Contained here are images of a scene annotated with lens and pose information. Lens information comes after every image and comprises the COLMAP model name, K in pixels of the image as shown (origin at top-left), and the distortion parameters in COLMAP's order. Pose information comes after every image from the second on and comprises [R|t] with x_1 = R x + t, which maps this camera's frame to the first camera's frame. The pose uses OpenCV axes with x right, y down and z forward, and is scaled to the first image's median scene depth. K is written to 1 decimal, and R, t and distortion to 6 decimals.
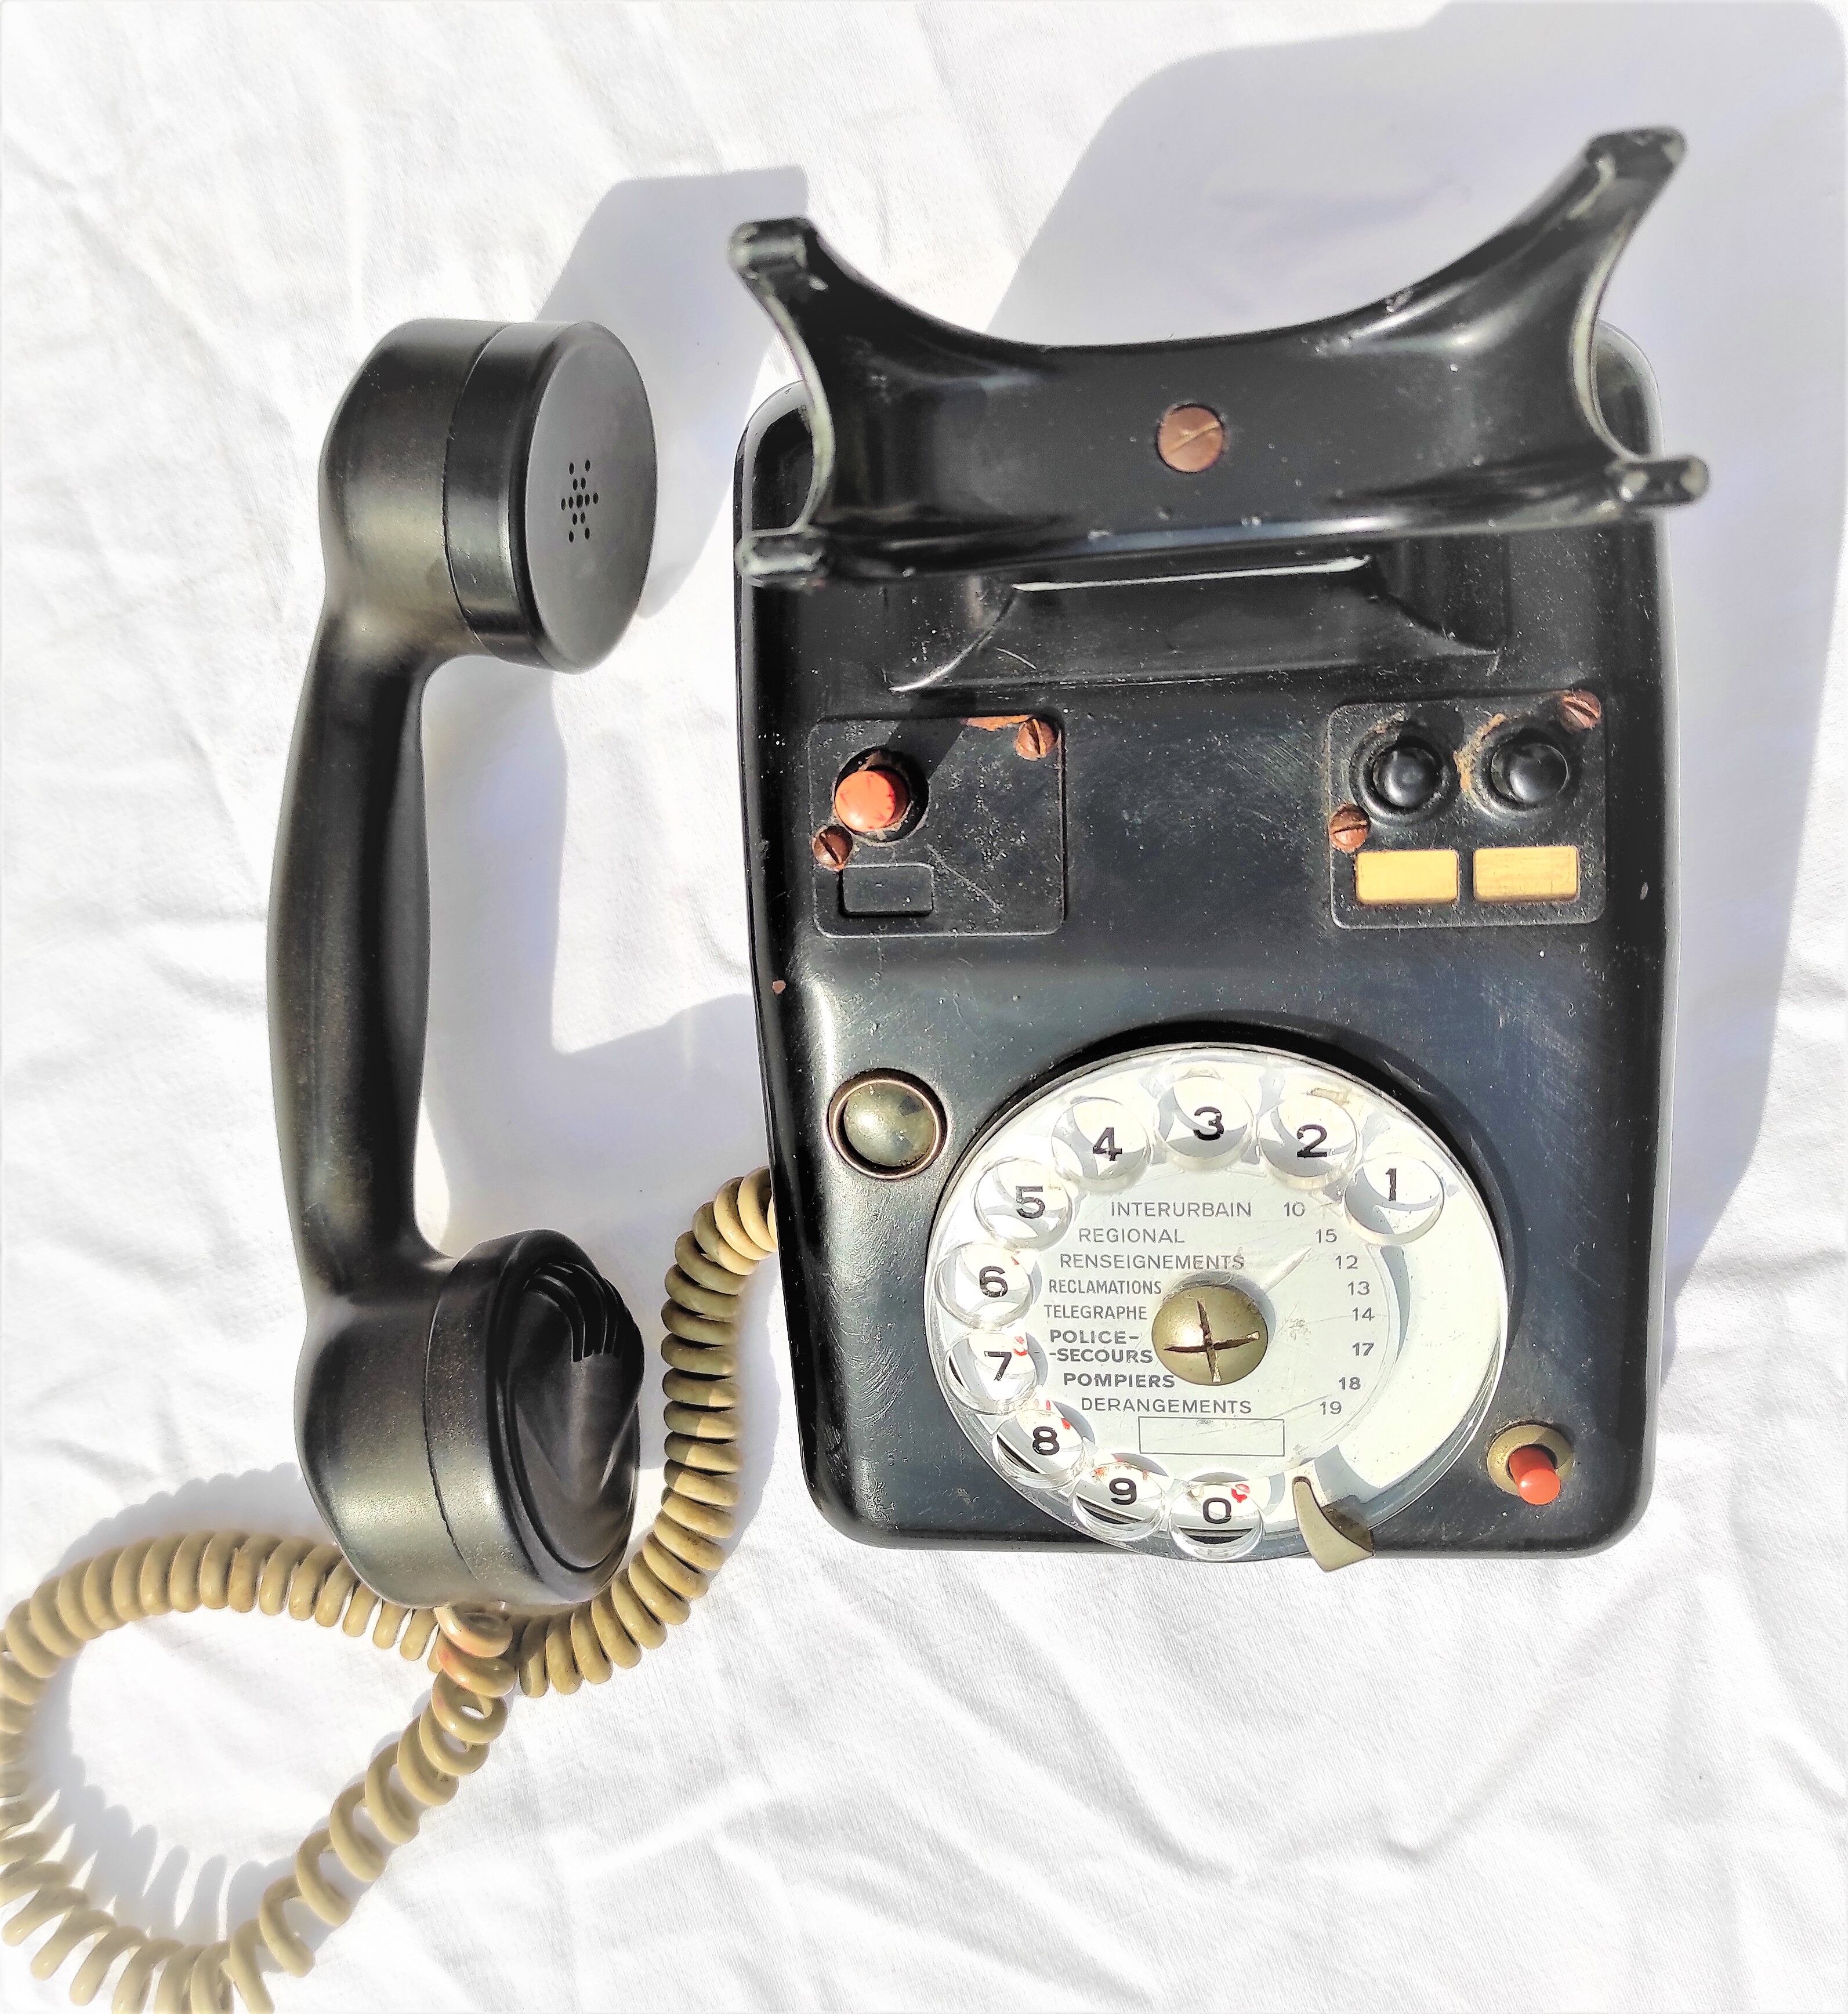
lens RADIAL K [[1623.6, 0, 924.0], [0, 1623.6, 1007.0], [0, 0, 1]] dist [0.005551, 0.000359]
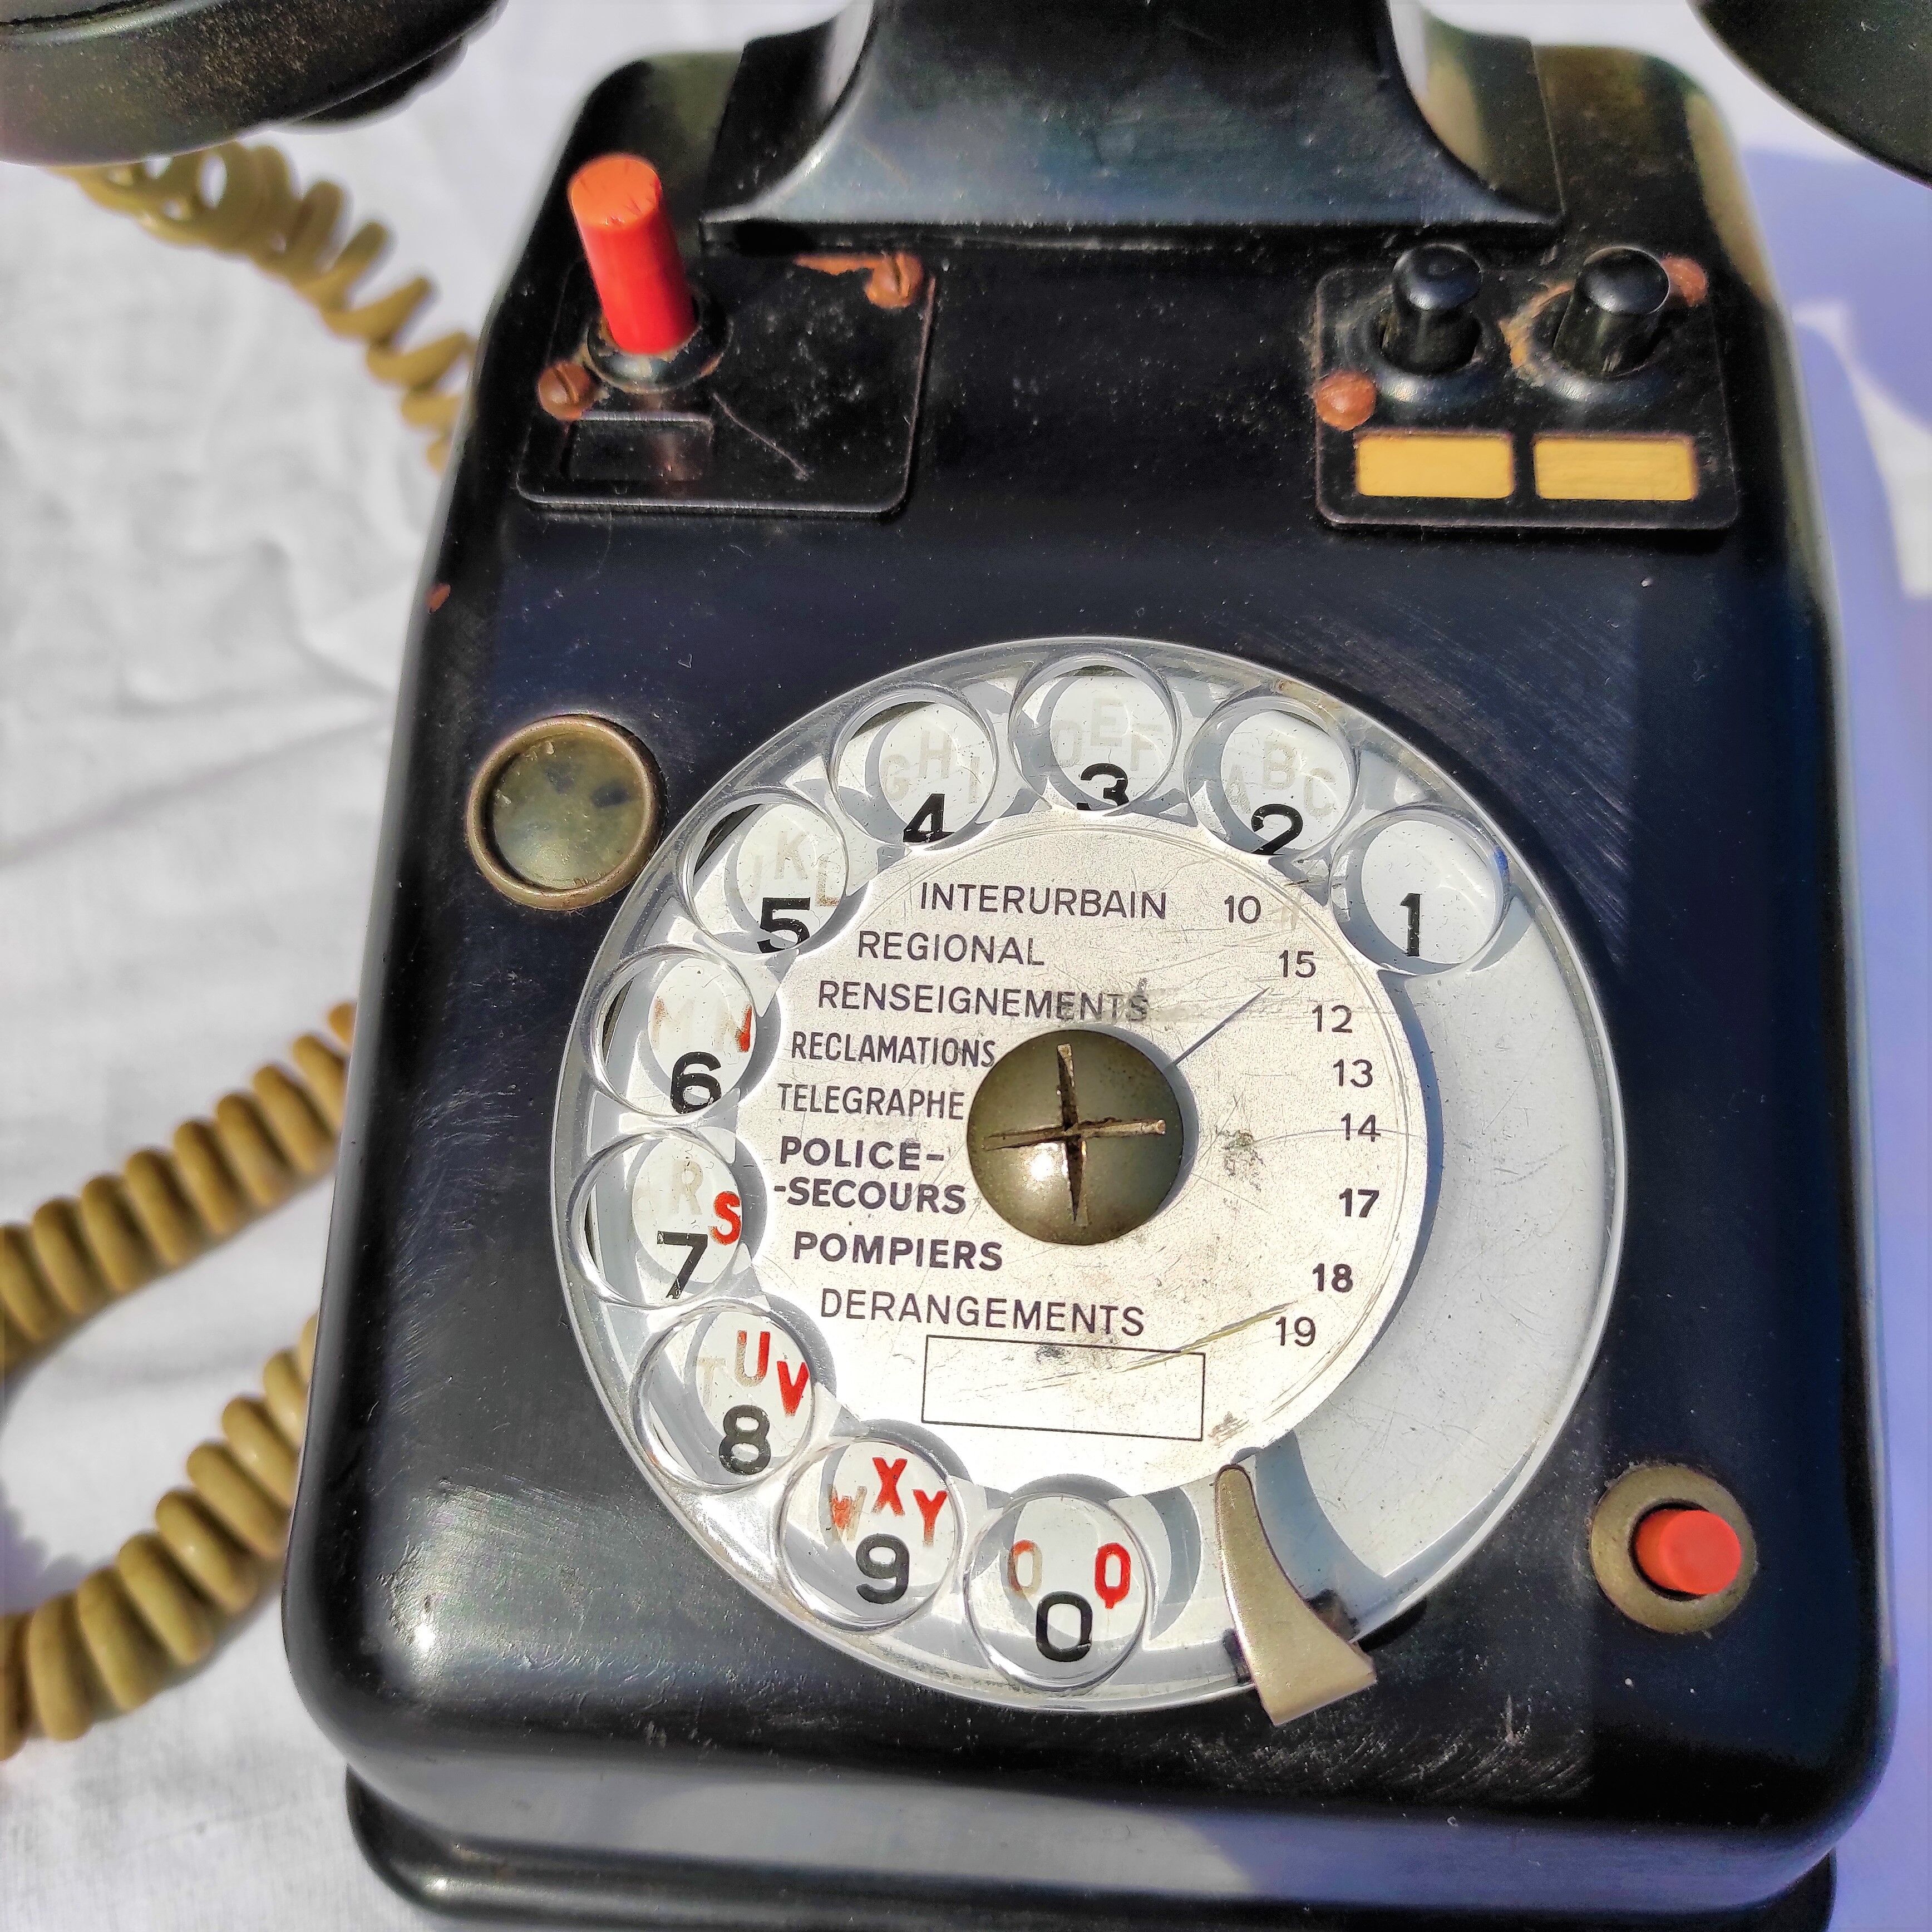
lens RADIAL K [[1898.1, 0, 966.0], [0, 1898.1, 966.0], [0, 0, 1]] dist [-0.023929, -0.008046]
pose [[0.989420, 0.143471, 0.021552, 0.118726], [-0.114056, 0.861015, -0.495625, 0.463532], [-0.089665, 0.487923, 0.868269, 0.435808]]
